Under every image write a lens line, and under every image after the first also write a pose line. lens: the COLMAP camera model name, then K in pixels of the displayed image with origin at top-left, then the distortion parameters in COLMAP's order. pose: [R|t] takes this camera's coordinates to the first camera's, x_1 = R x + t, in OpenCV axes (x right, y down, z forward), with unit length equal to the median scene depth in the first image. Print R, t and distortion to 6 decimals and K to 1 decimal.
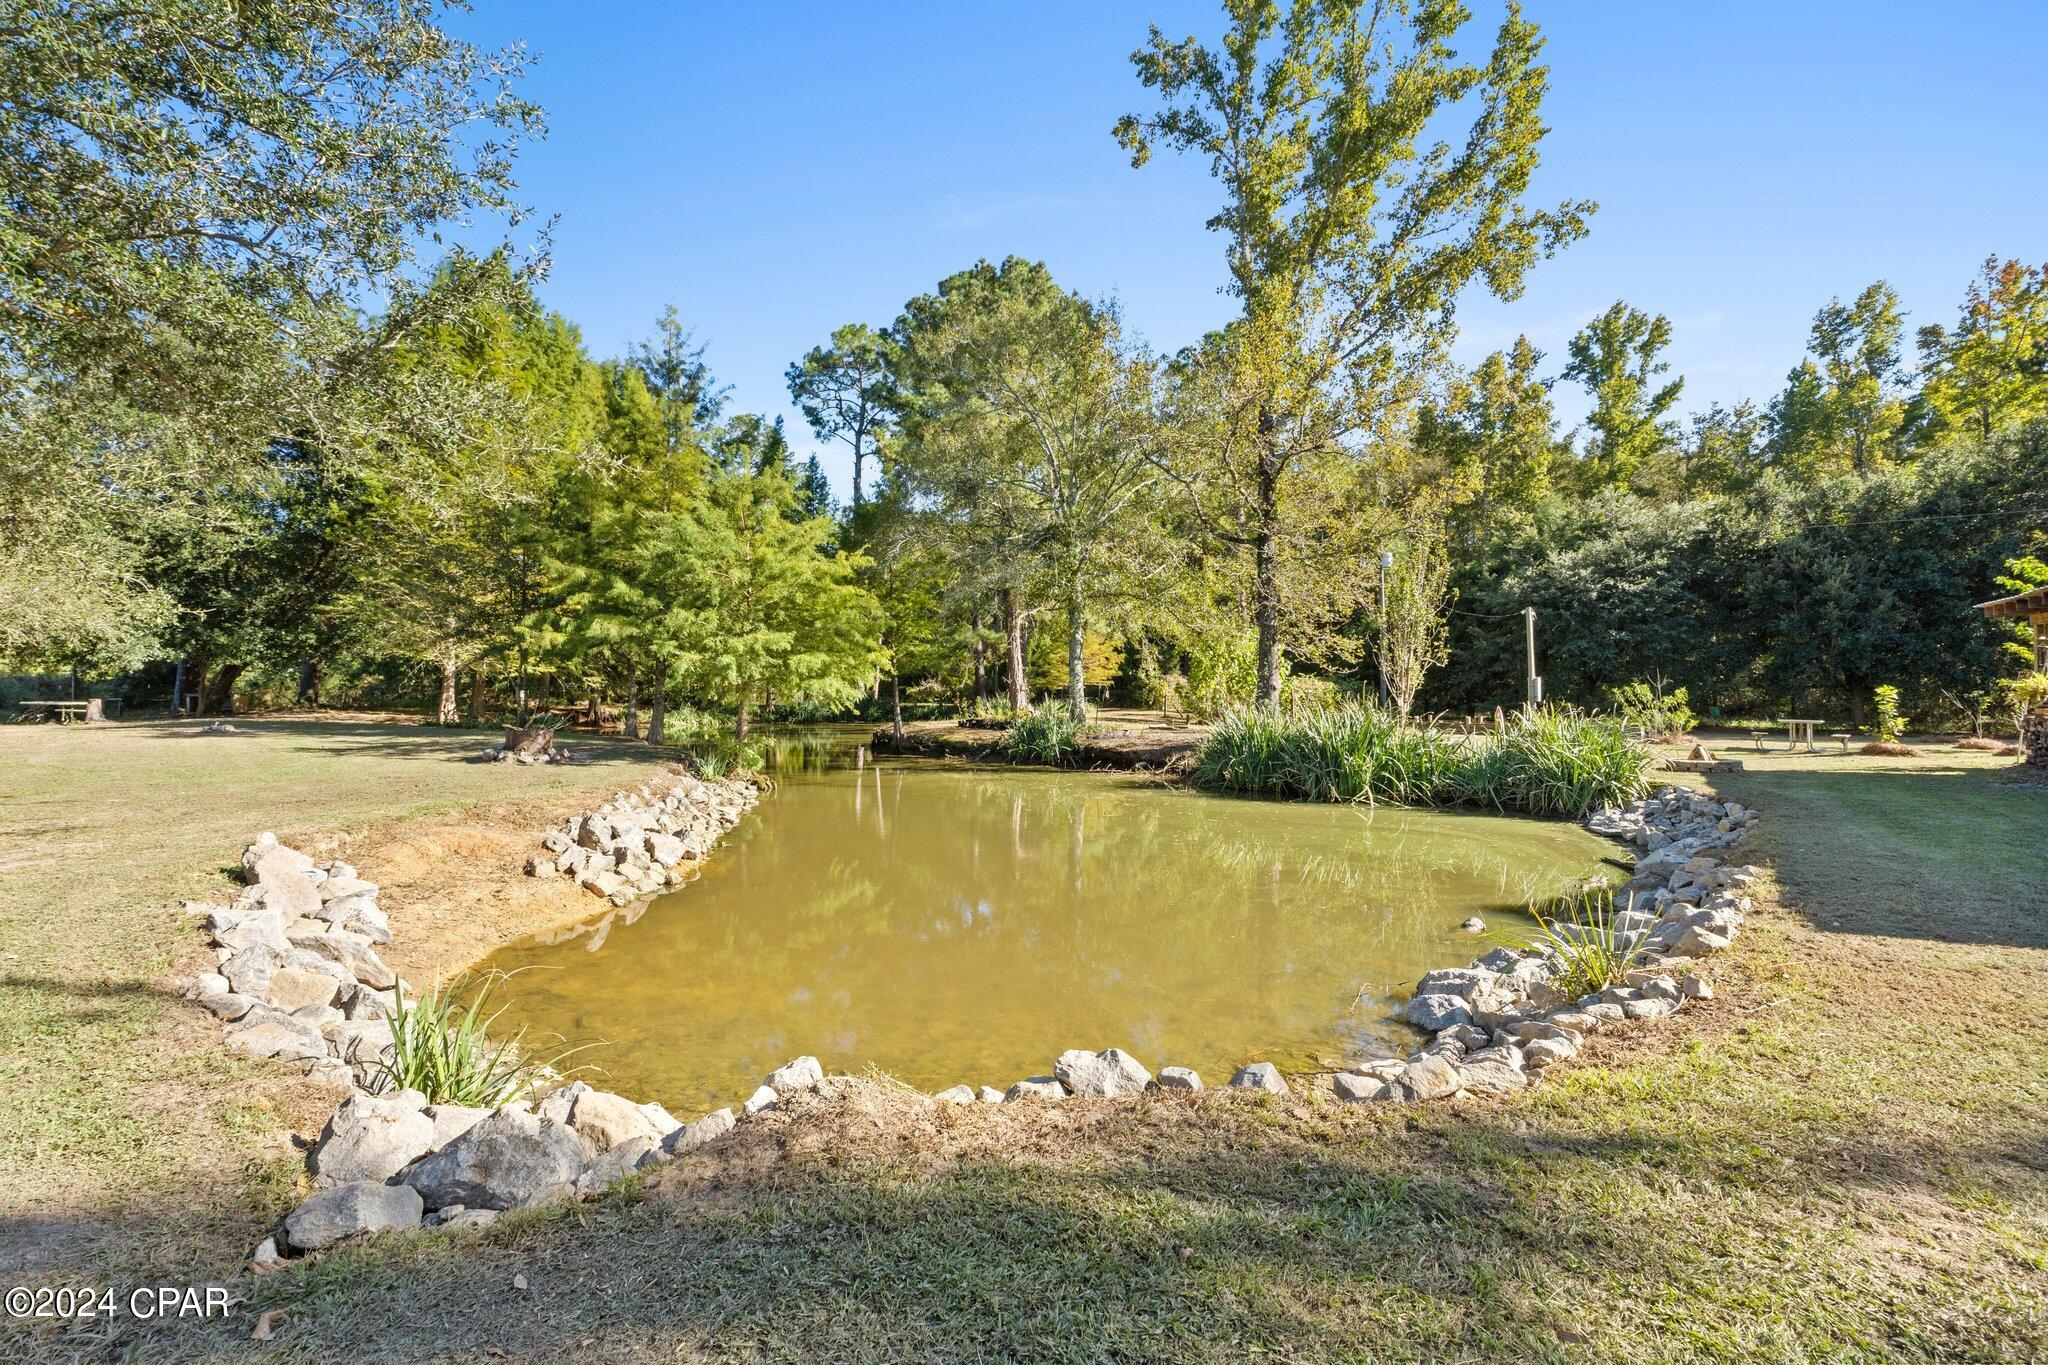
lens RADIAL K [[867.4, 0, 993.6], [0, 867.4, 666.4], [0, 0, 1]] dist [-0.007526, 0.003652]
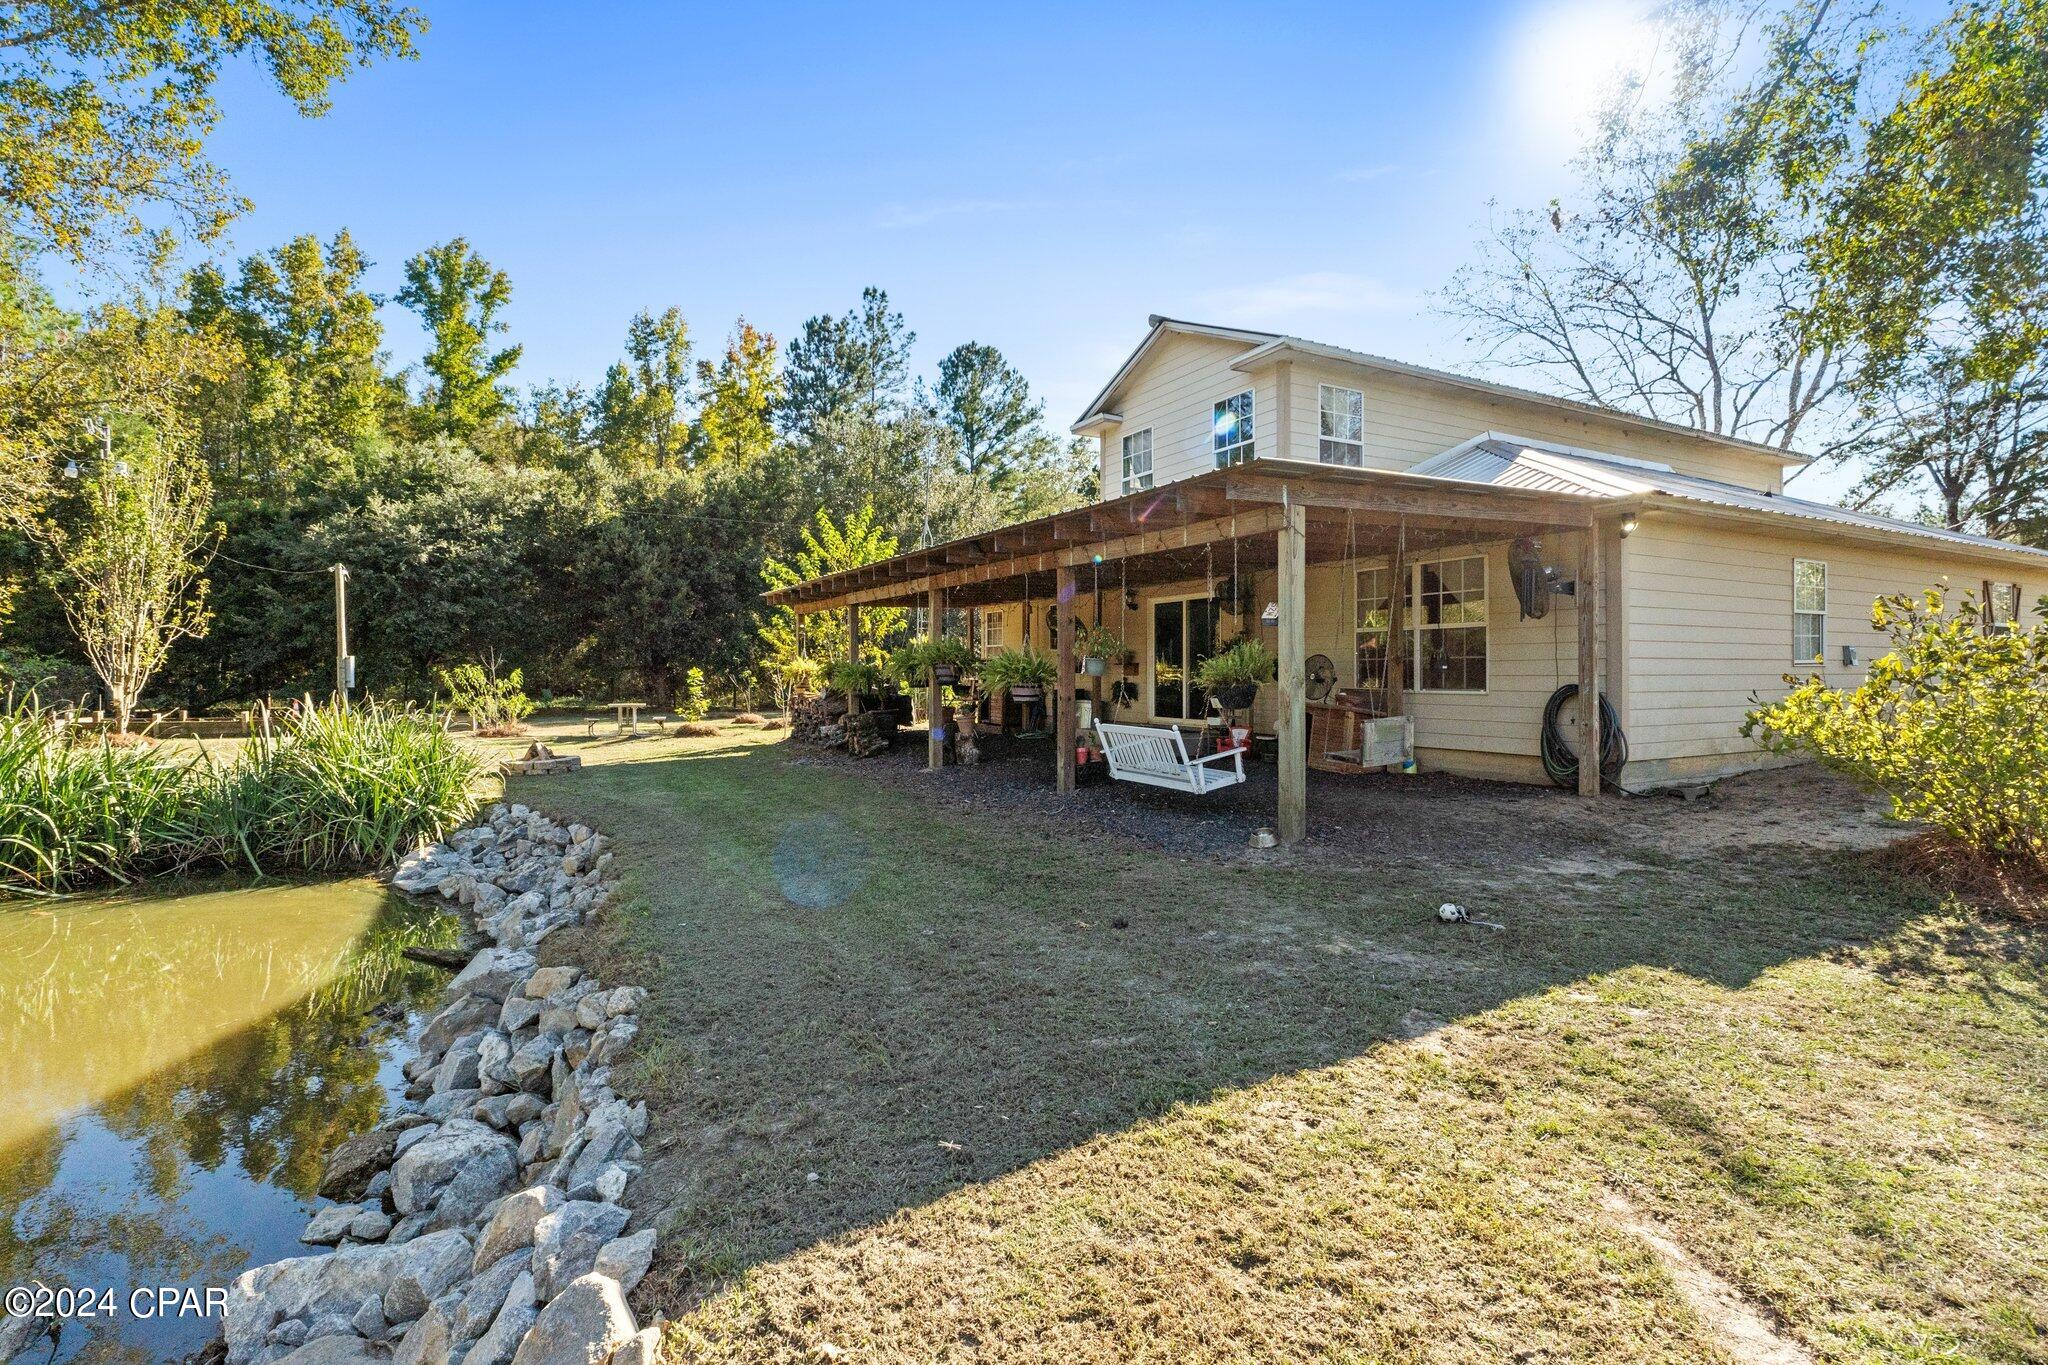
lens RADIAL K [[953.6, 0, 1025.4], [0, 953.6, 672.1], [0, 0, 1]] dist [-0.011669, -0.000069]
pose [[0.394515, -0.005498, 0.918873, 0.058146], [-0.019956, 0.999695, 0.014549, 0.001514], [-0.918673, -0.024077, 0.394285, 0.074626]]
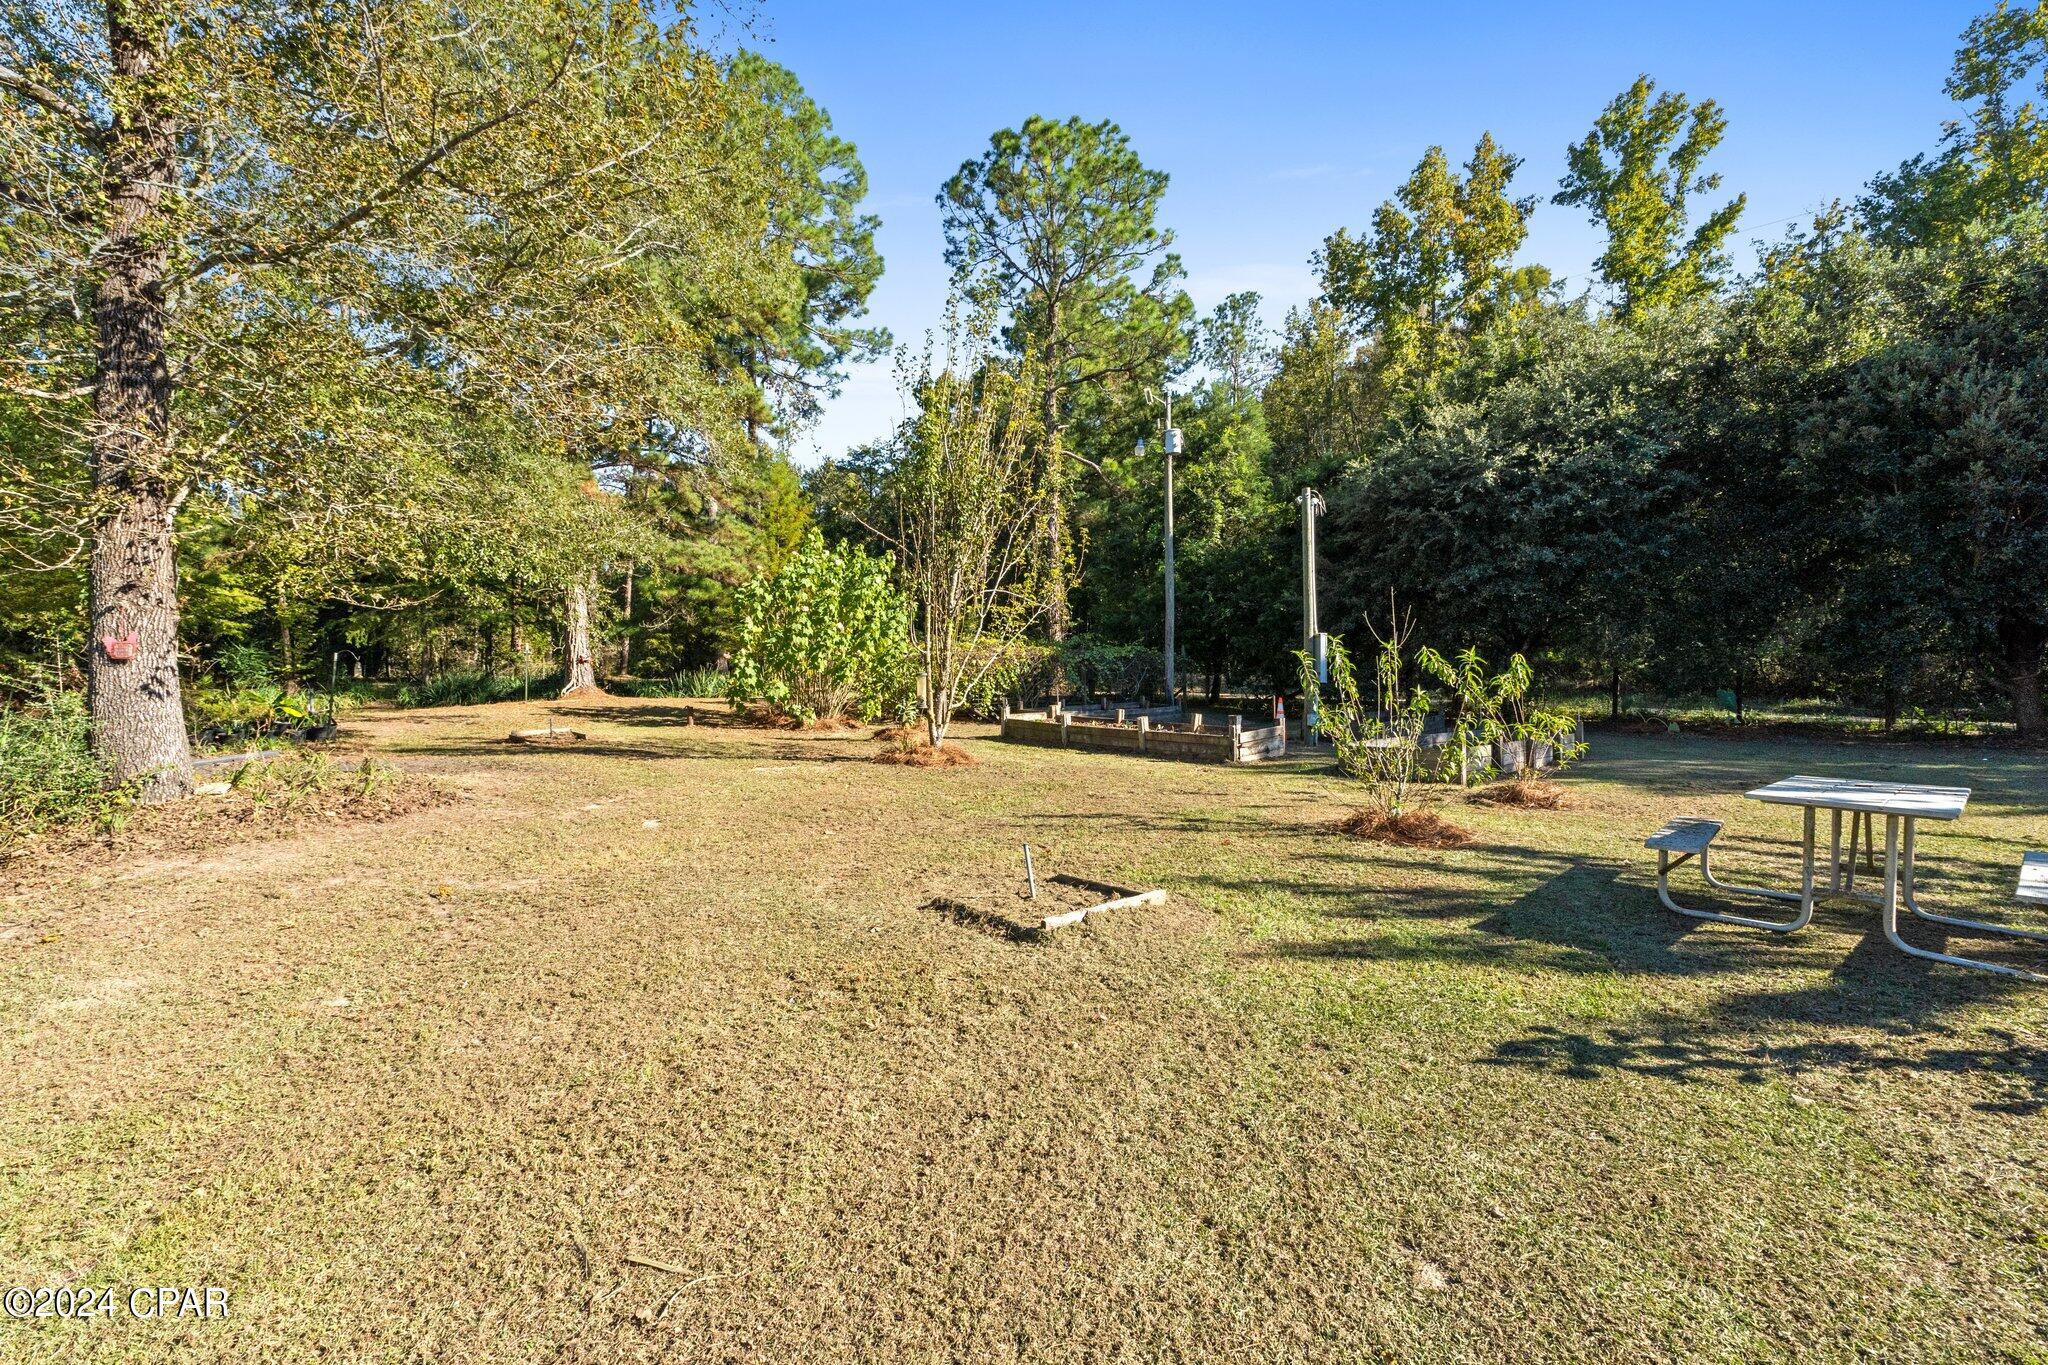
lens RADIAL K [[867.4, 0, 1013.0], [0, 867.4, 665.7], [0, 0, 1]] dist [-0.007526, 0.003652]
pose [[0.998263, -0.004518, -0.058735, 0.299062], [0.006502, 0.999413, 0.033623, 0.007810], [0.058549, -0.033947, 0.997707, 0.313680]]
